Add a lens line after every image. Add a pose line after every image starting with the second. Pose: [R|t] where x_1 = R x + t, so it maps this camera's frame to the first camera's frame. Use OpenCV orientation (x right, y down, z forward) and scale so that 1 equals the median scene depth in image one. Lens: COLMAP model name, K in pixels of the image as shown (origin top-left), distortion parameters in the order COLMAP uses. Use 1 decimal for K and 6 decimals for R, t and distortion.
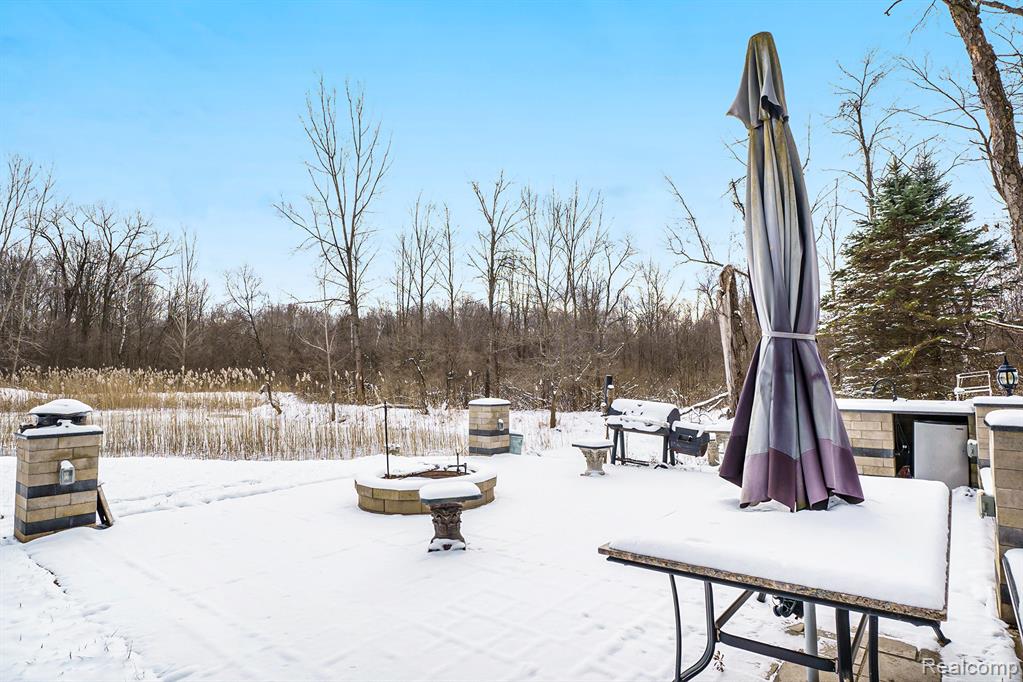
lens RADIAL K [[546.3, 0, 505.1], [0, 546.3, 328.1], [0, 0, 1]] dist [-0.007175, 0.001514]
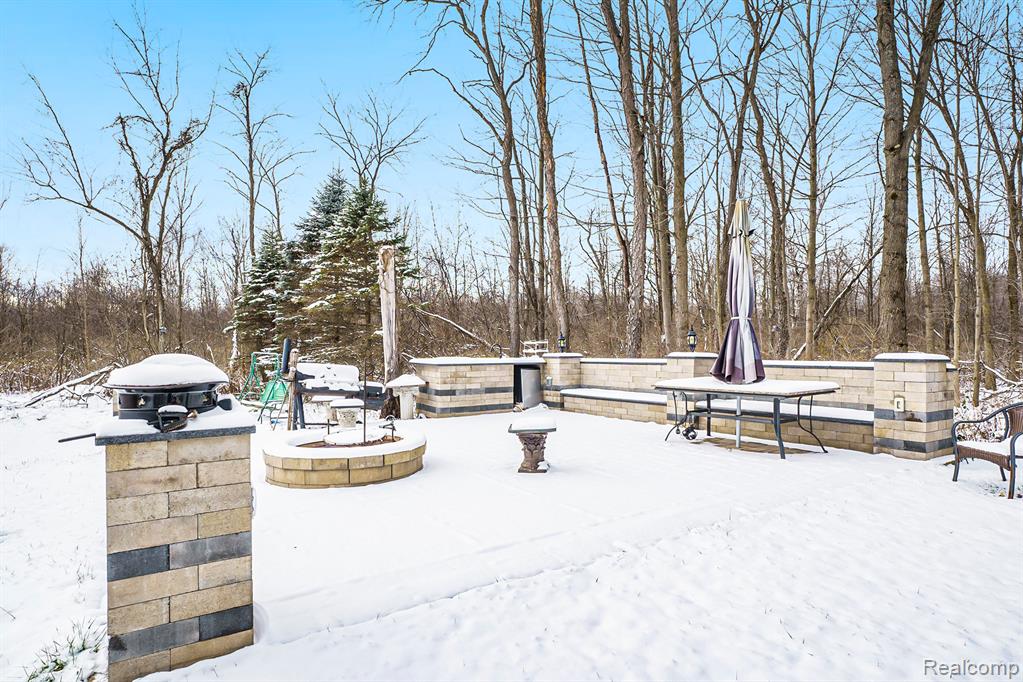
lens RADIAL K [[584.6, 0, 513.8], [0, 584.6, 345.6], [0, 0, 1]] dist [-0.008413, -0.000882]
pose [[0.306953, 0.013407, 0.951630, -0.777929], [-0.084949, 0.996296, 0.013364, 0.060527], [-0.947926, -0.084942, 0.306955, 0.373597]]
